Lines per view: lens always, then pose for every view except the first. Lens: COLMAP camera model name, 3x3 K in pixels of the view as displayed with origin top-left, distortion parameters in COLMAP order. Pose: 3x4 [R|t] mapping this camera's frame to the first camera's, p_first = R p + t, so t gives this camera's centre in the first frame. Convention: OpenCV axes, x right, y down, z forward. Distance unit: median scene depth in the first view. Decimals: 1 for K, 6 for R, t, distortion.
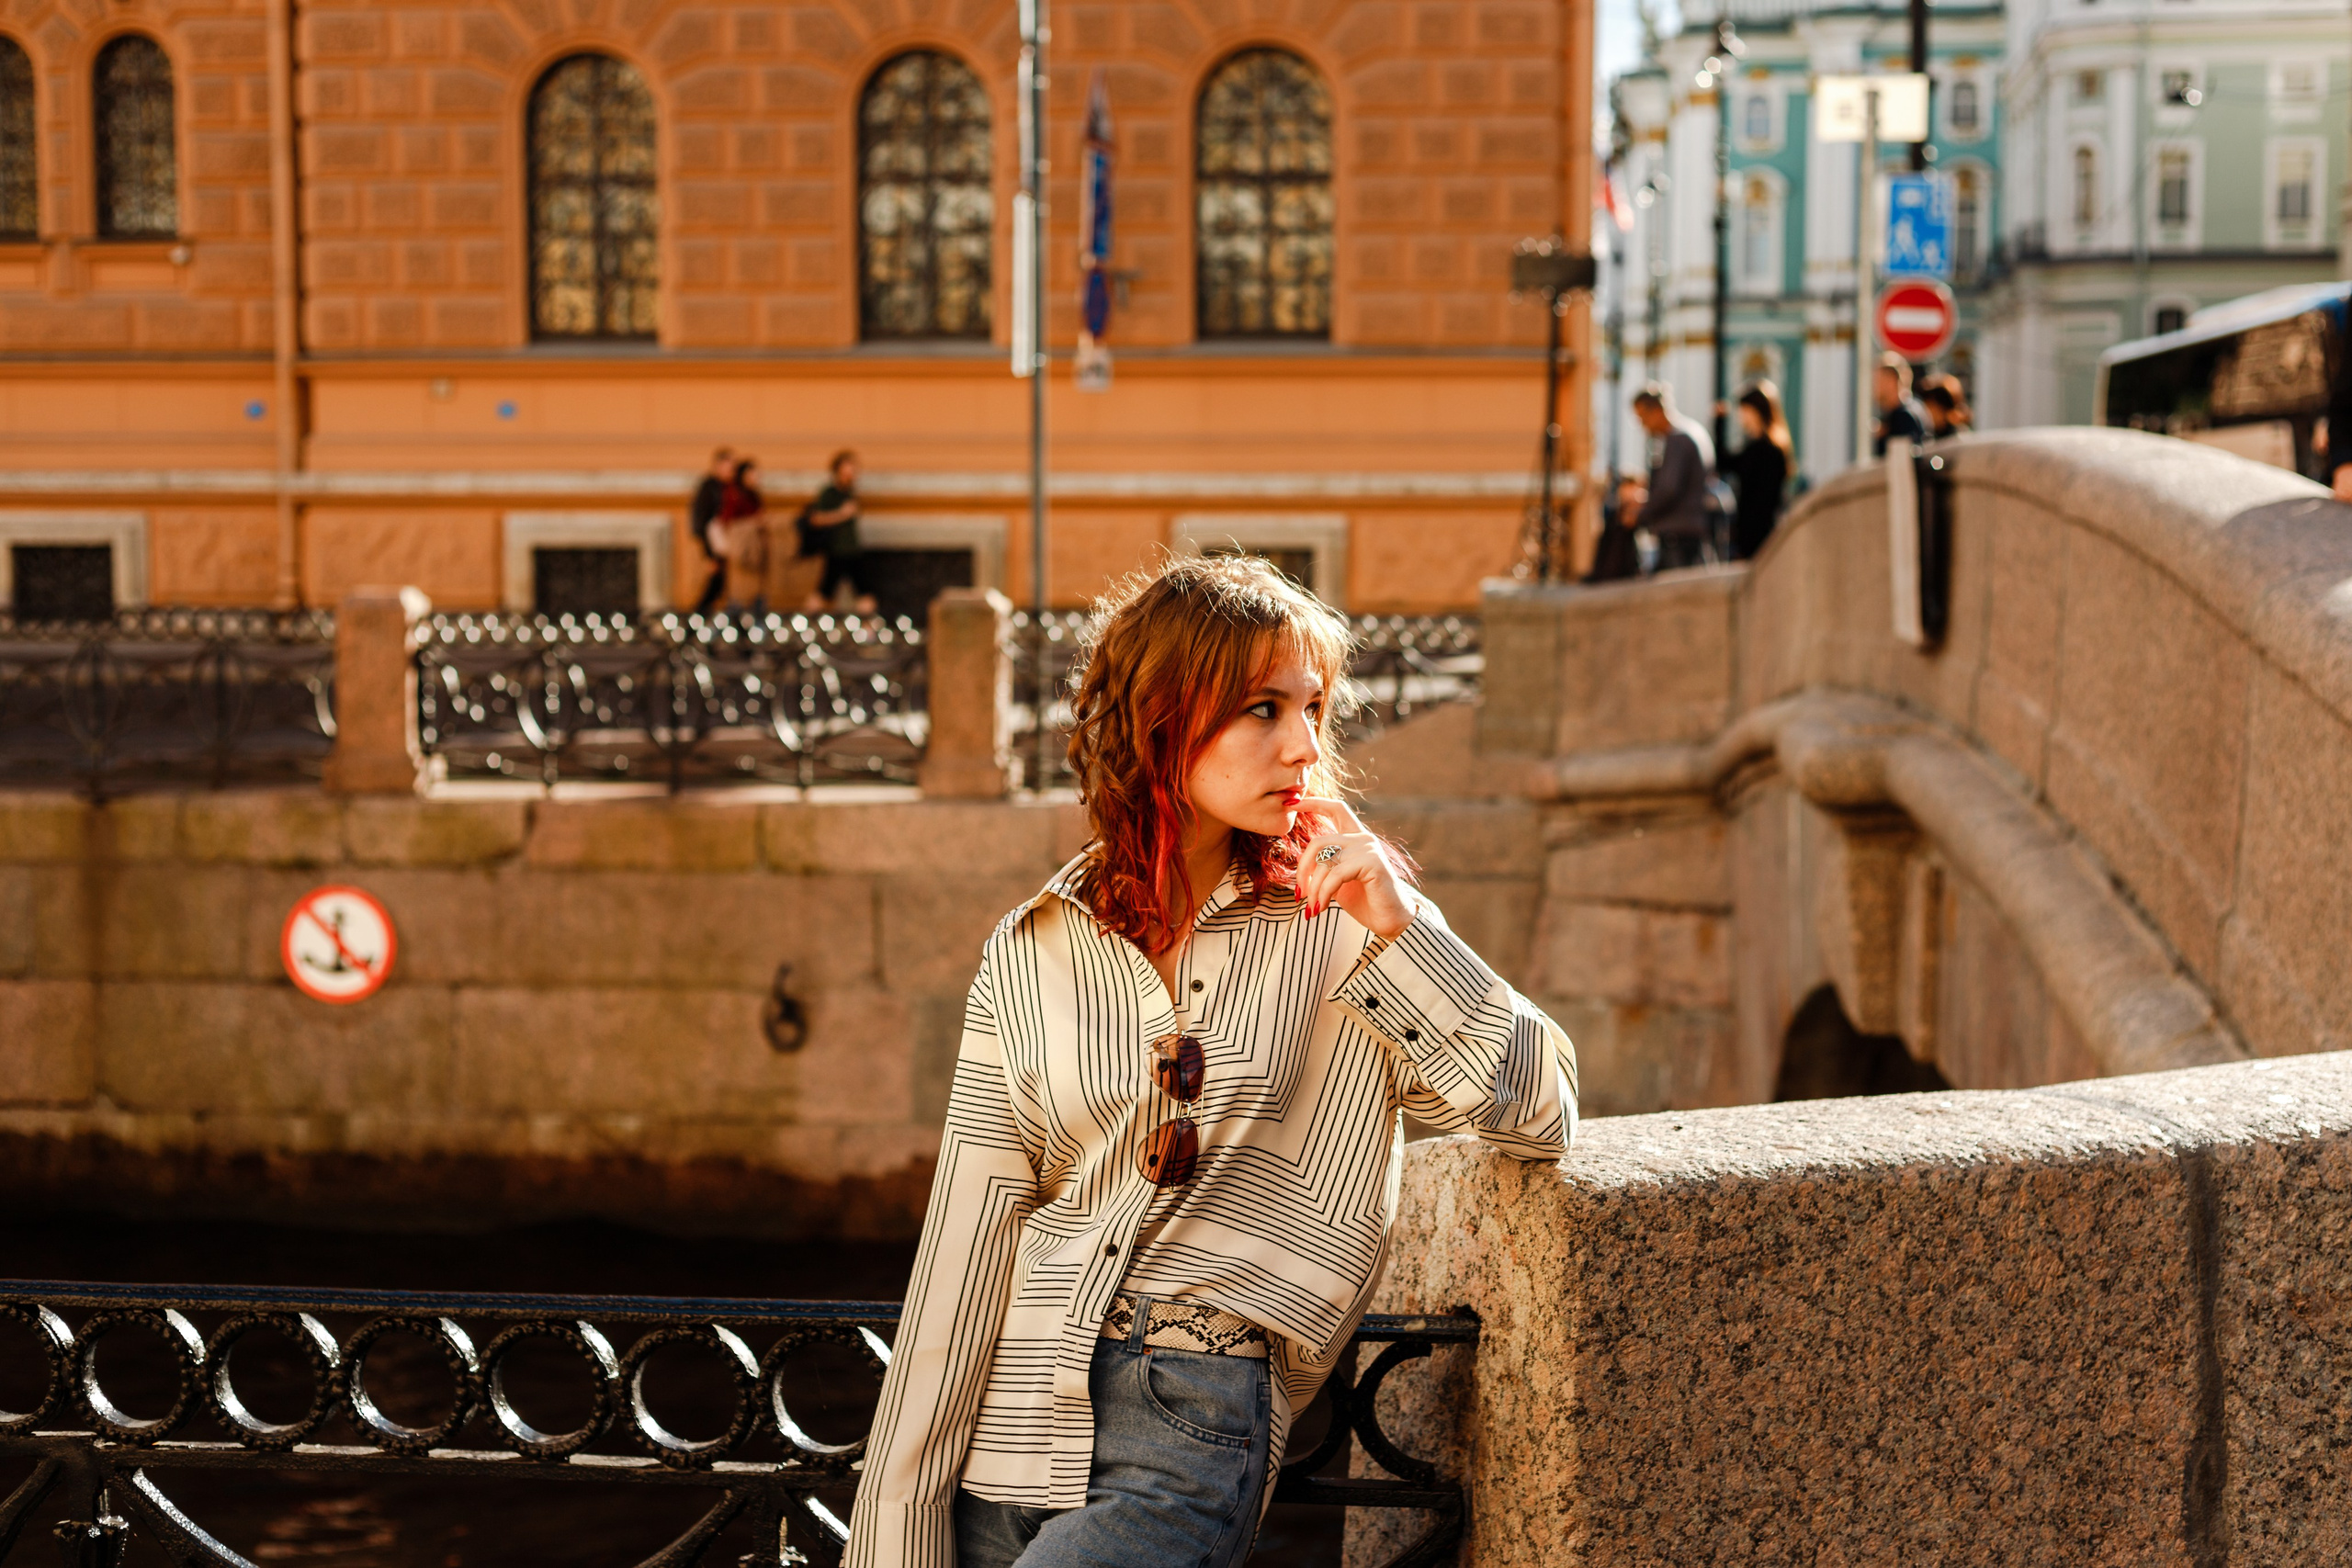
lens RADIAL K [[3484.4, 0, 1149.0], [0, 3484.4, 776.1], [0, 0, 1]] dist [0.007216, -0.021194]
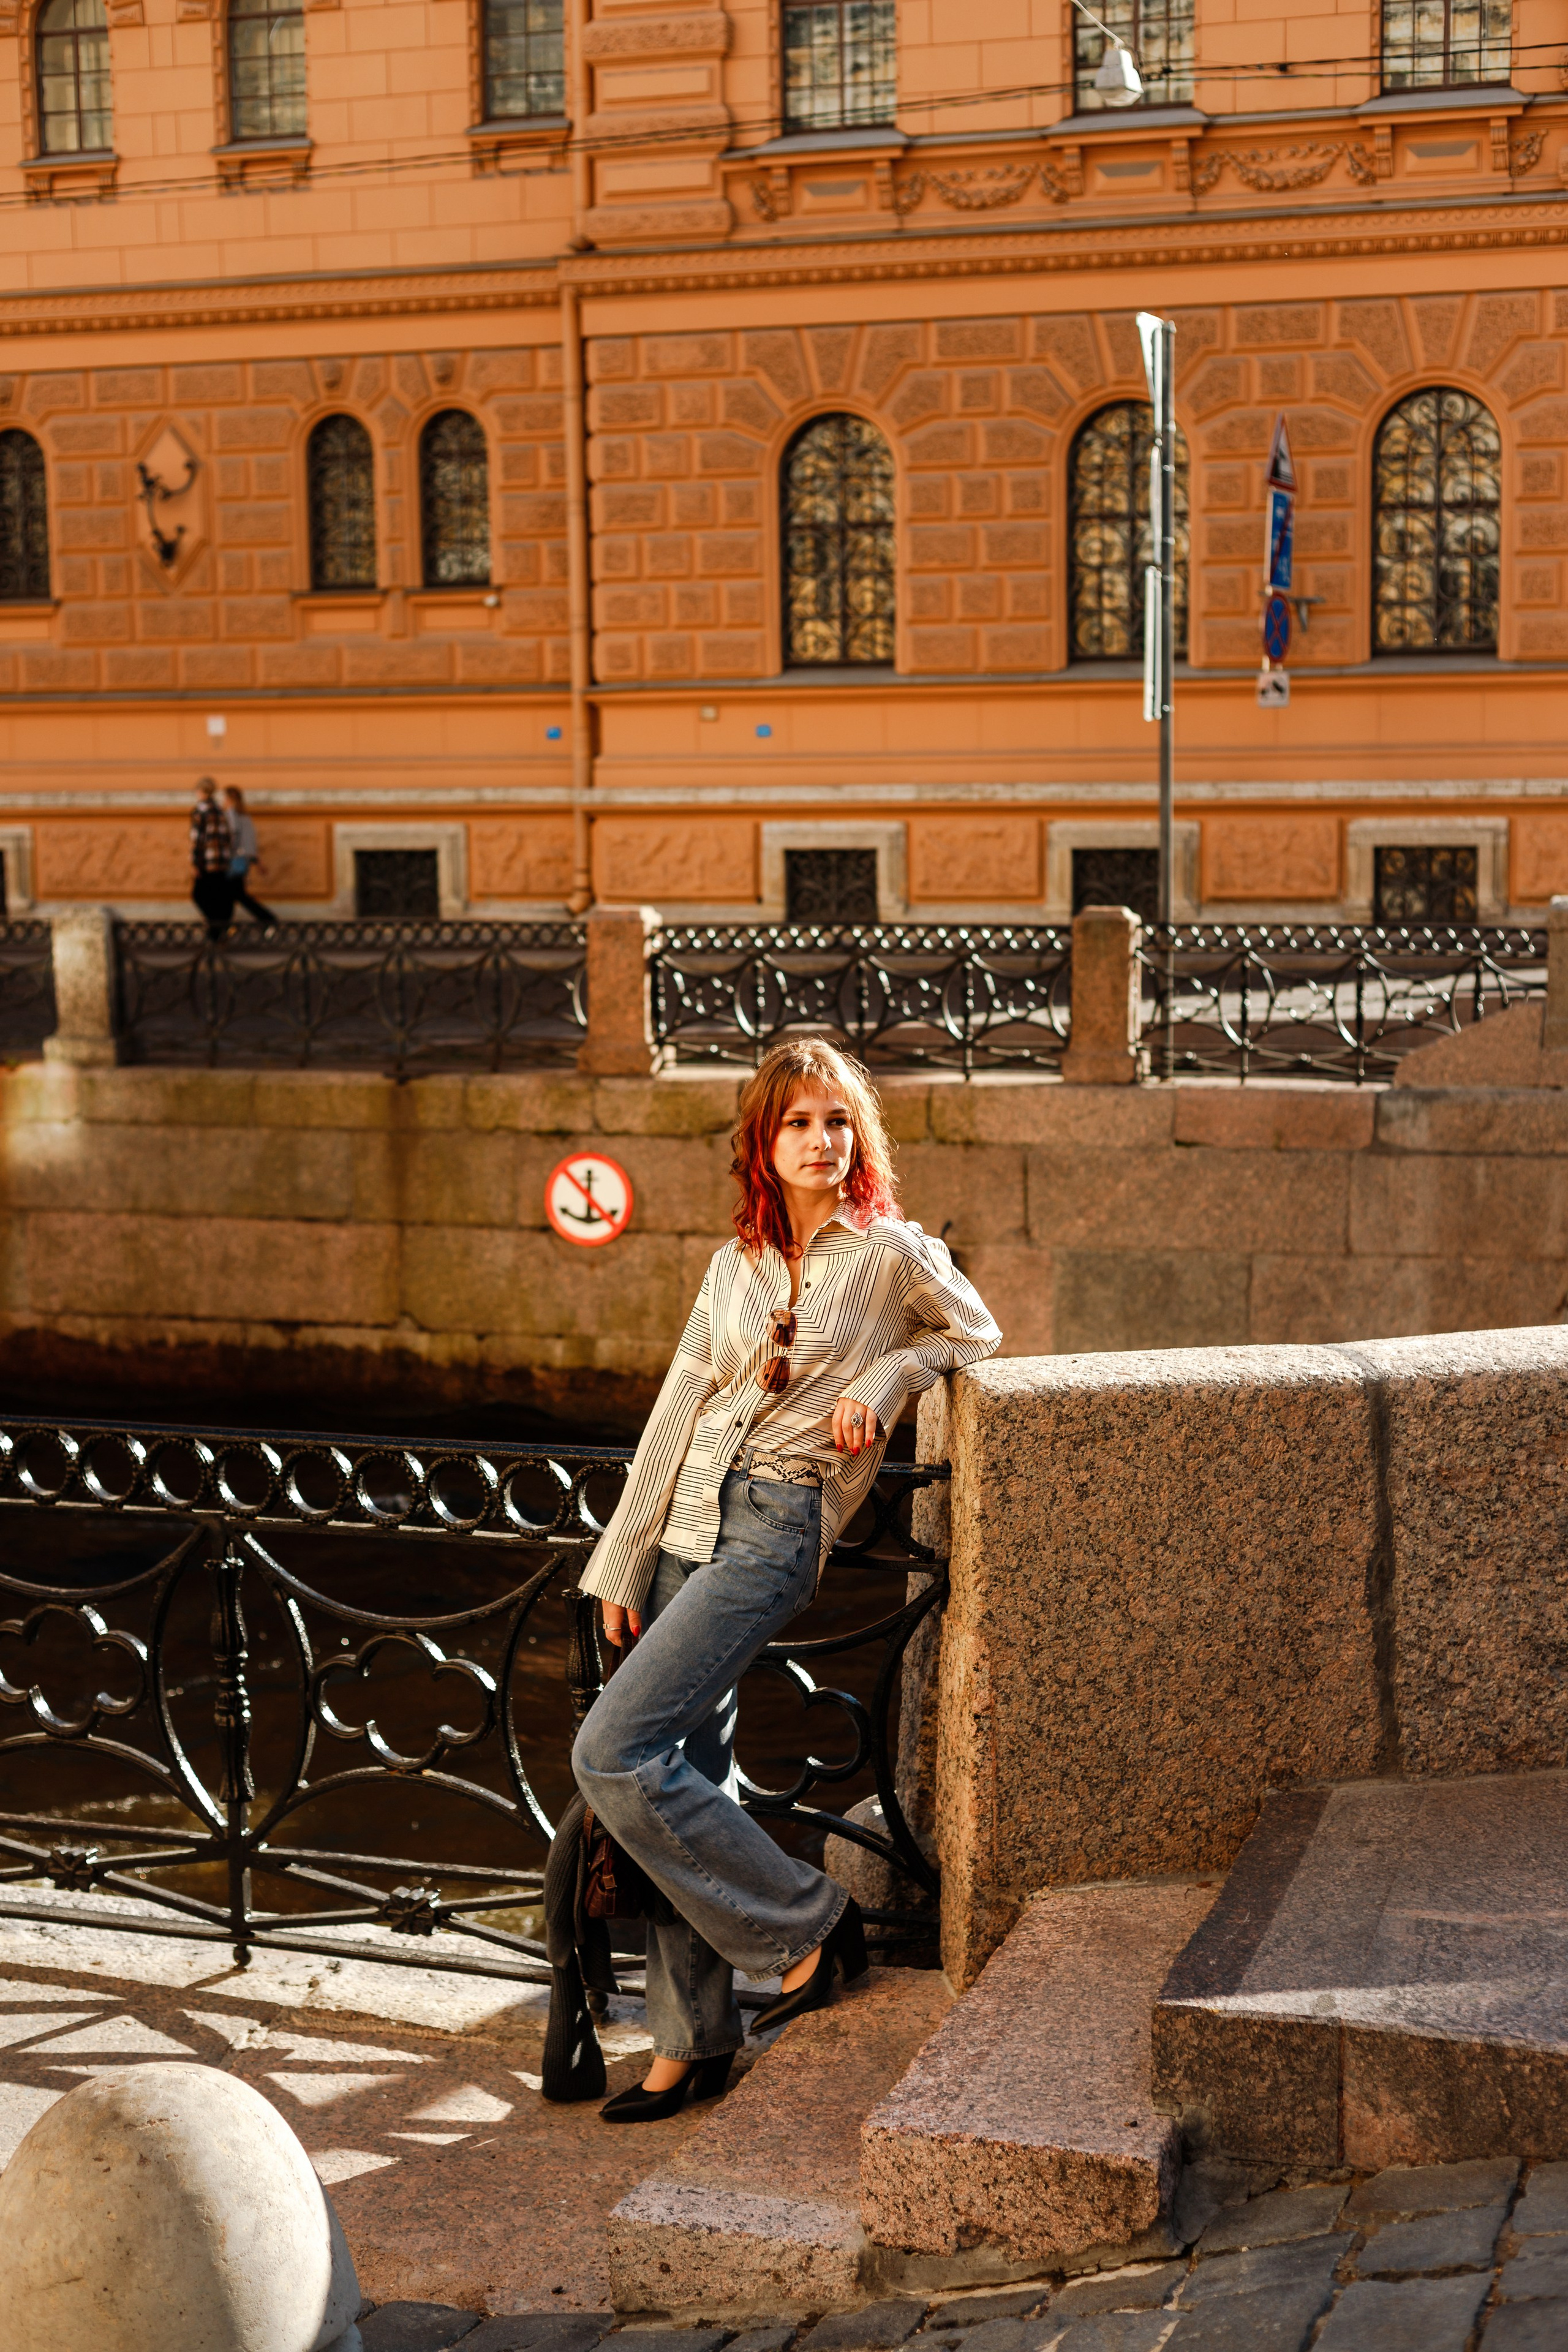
lens RADIAL K [[3484.8, 0, 784.0], [0, 3484.8, 1176.0], [0, 0, 1]] dist [0.007216, -0.021194]
pose [[0.977464, 0.011924, -0.210764, 0.091083], [-0.001956, 0.998872, 0.047443, -0.017791], [0.211092, -0.045962, 0.976385, -0.174868]]
